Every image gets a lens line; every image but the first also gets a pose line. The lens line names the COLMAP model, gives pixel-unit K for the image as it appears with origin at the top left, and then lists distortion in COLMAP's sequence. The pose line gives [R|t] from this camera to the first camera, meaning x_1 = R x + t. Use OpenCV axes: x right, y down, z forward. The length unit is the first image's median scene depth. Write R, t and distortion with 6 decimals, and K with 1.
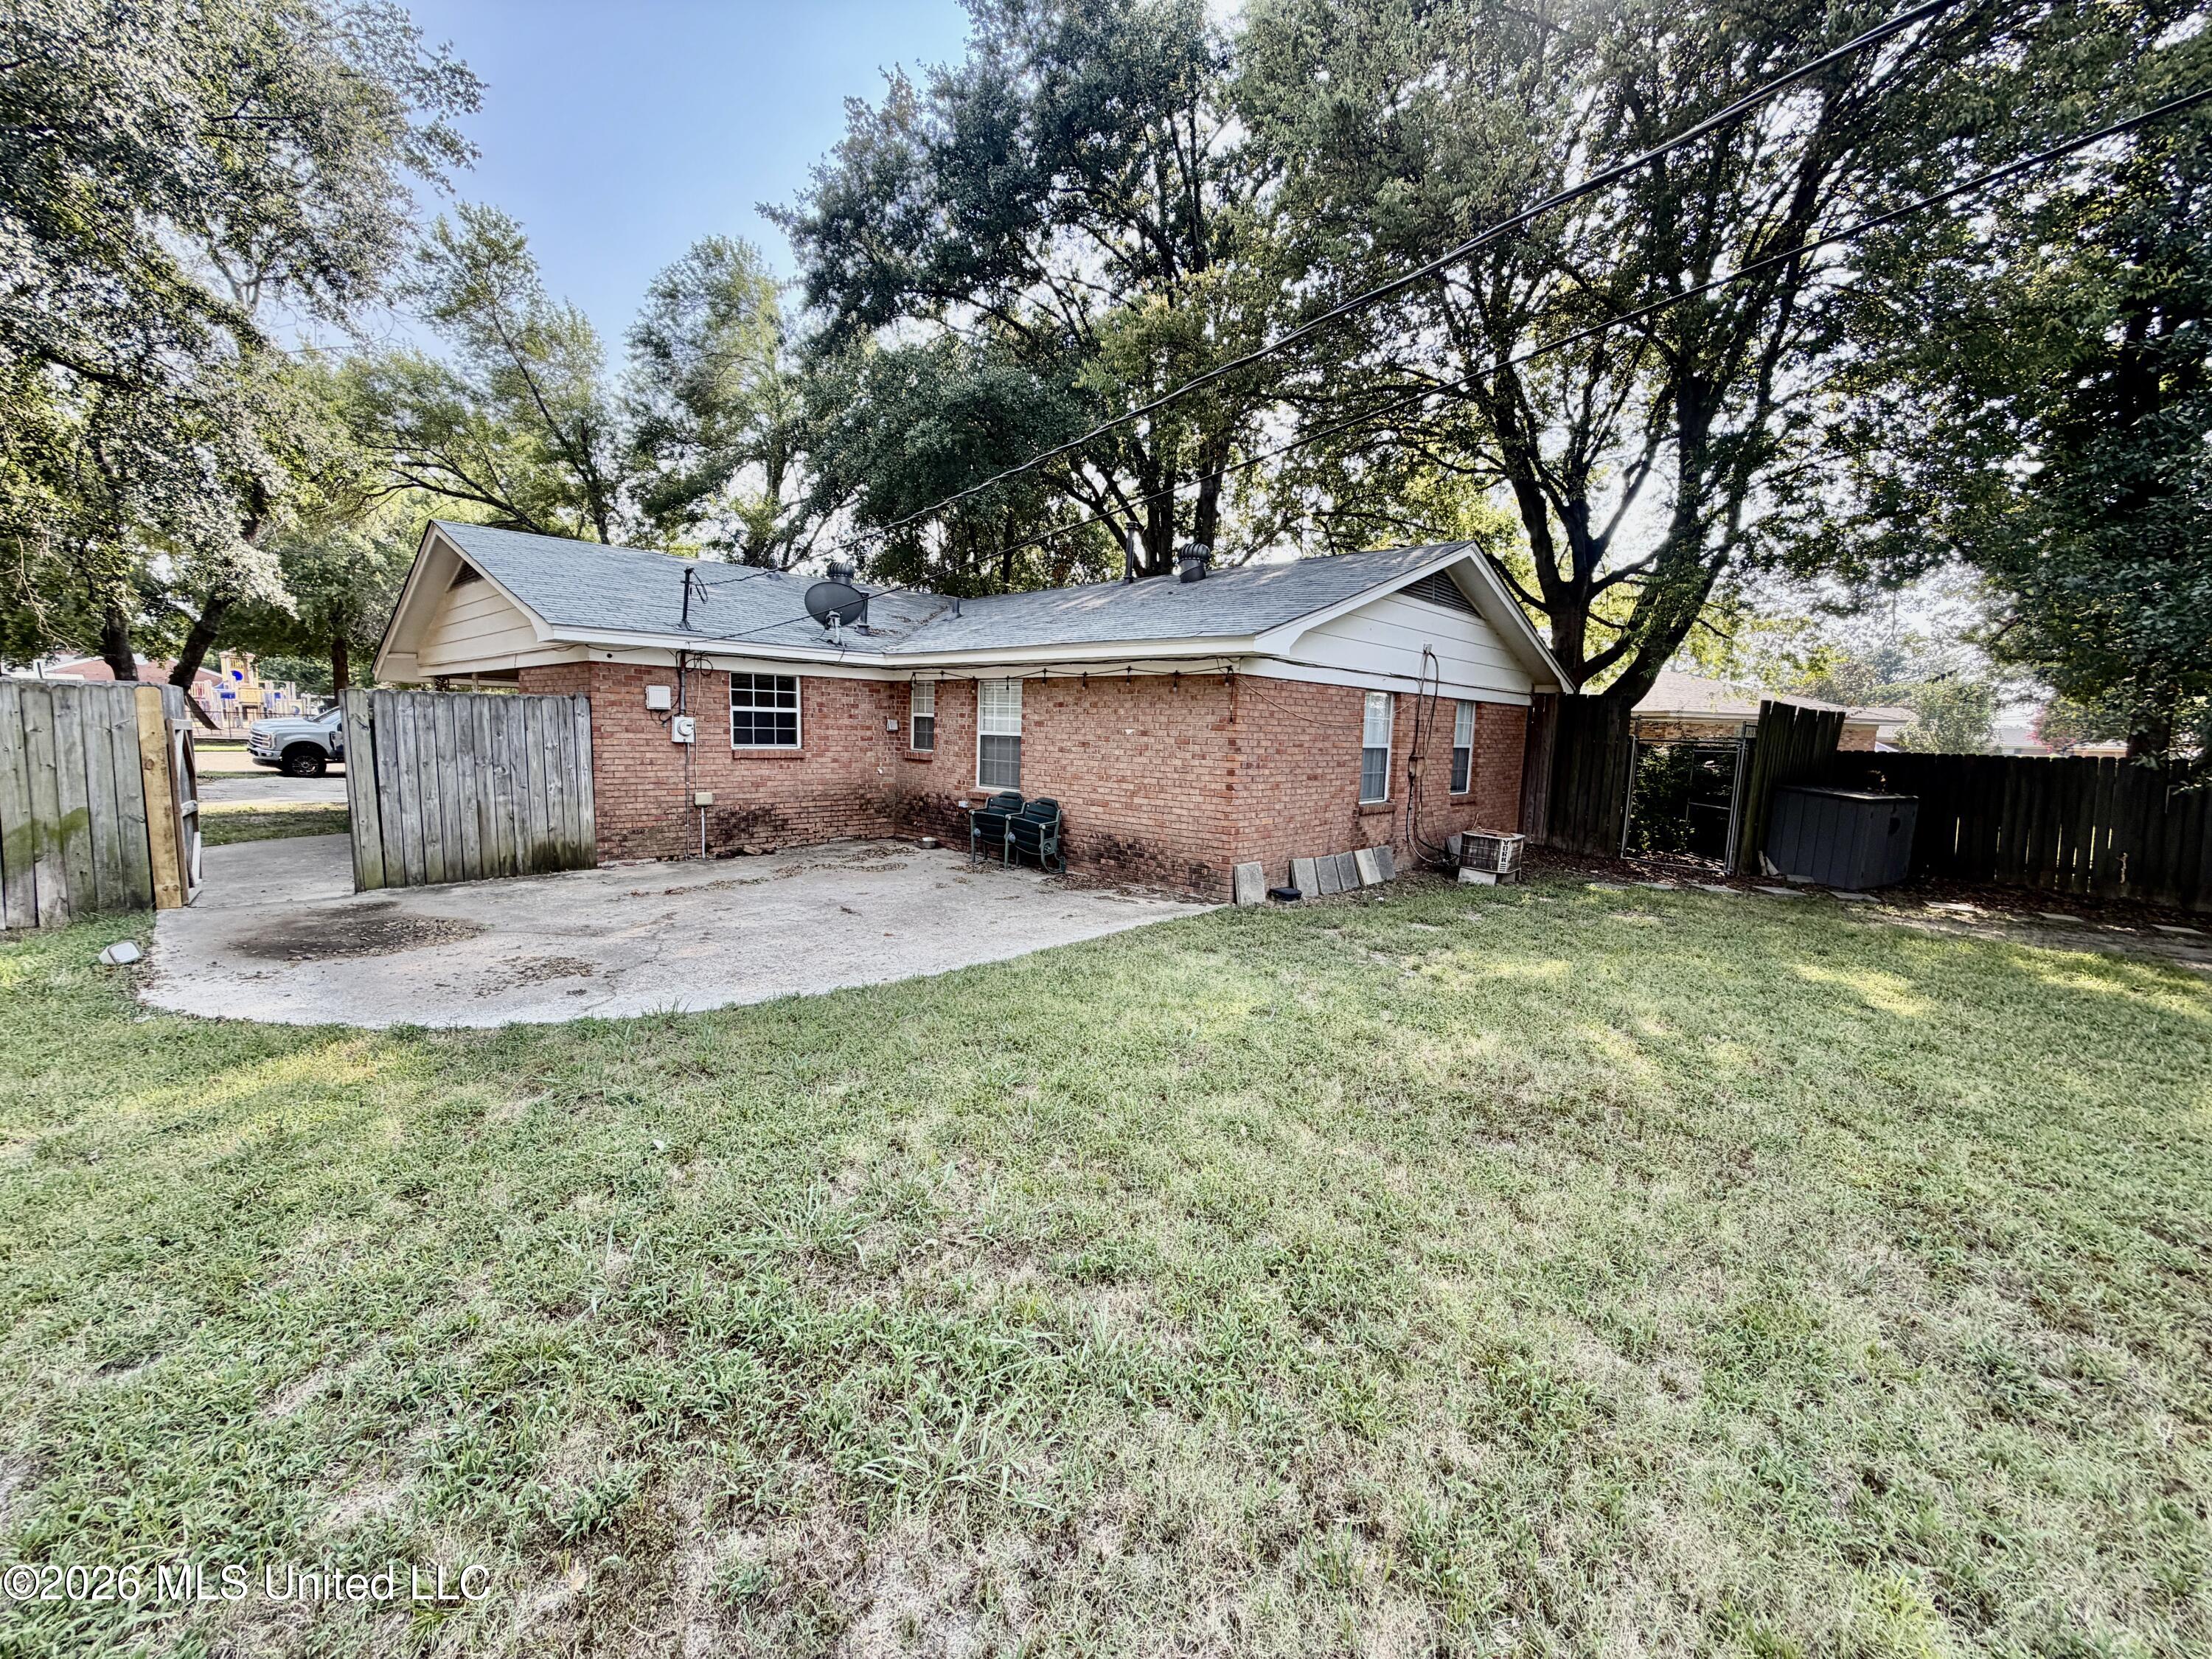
lens RADIAL K [[883.5, 0, 1098.5], [0, 883.5, 829.0], [0, 0, 1]] dist [-0.001151, -0.000449]
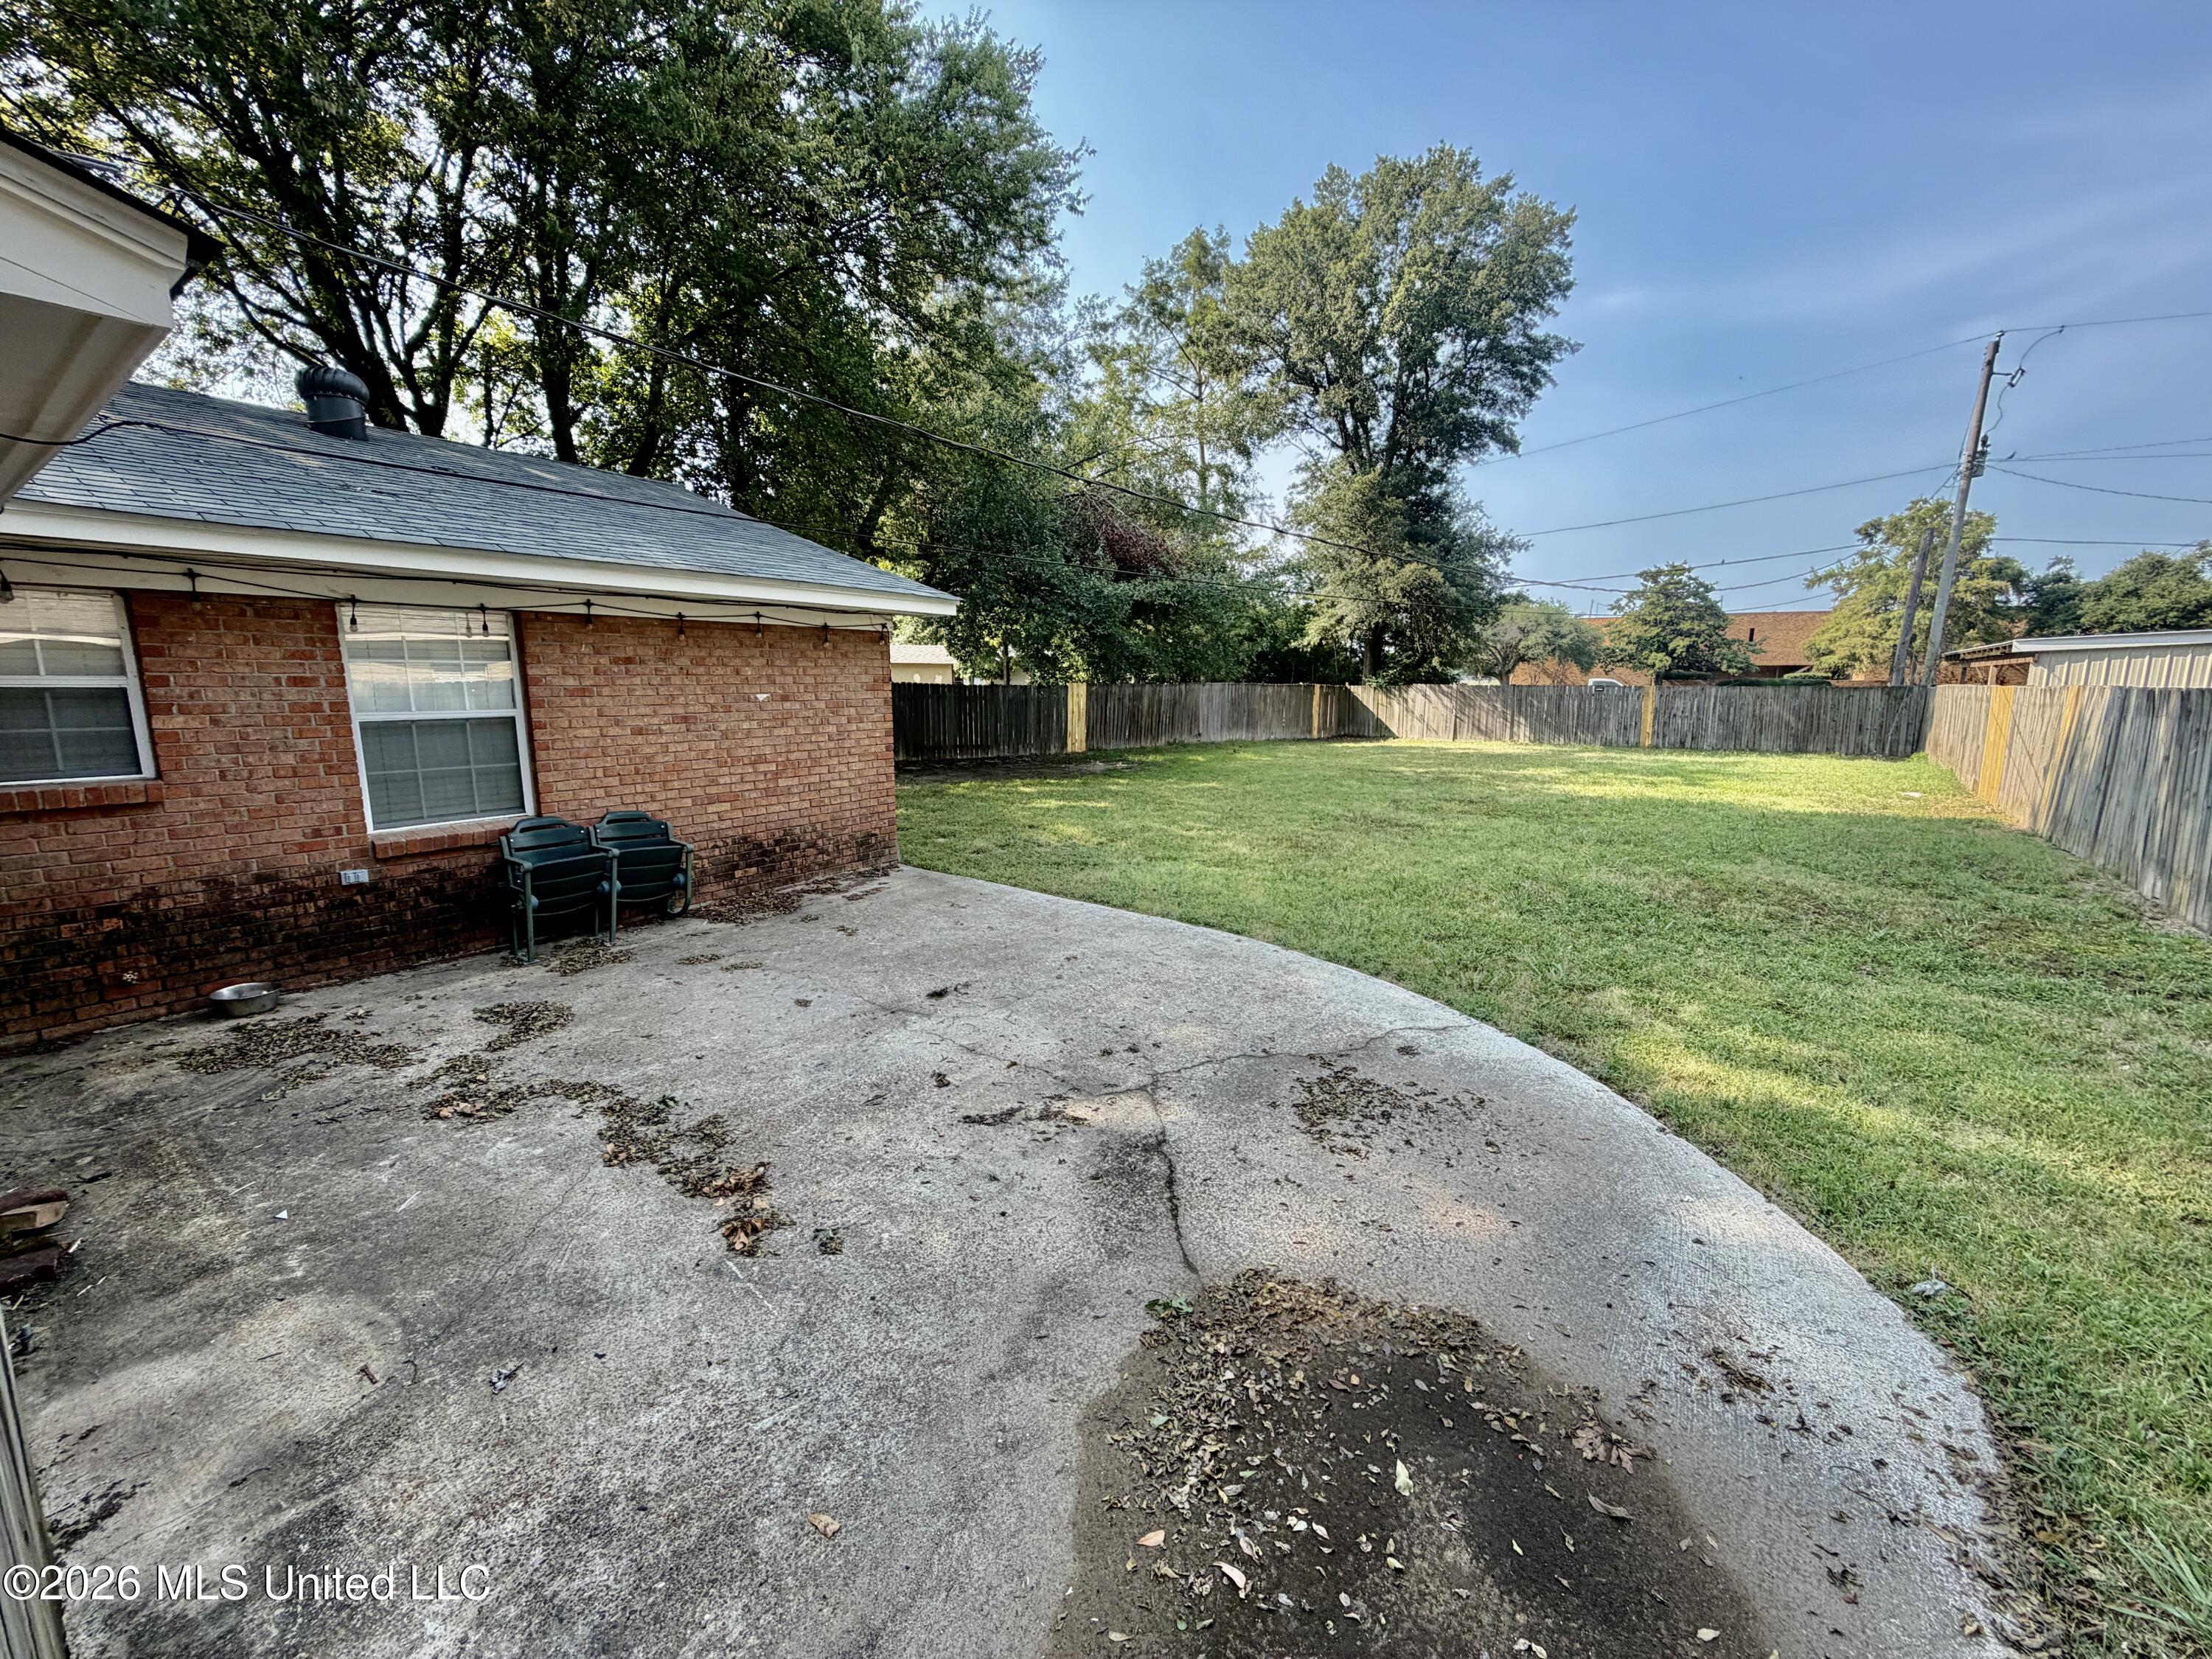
lens RADIAL K [[883.5, 0, 1098.5], [0, 883.5, 829.0], [0, 0, 1]] dist [-0.001151, -0.000449]
pose [[-0.130722, -0.194806, 0.972092, -0.792932], [0.112108, 0.971312, 0.209725, -0.129239], [-0.985060, 0.136395, -0.105133, 0.817749]]
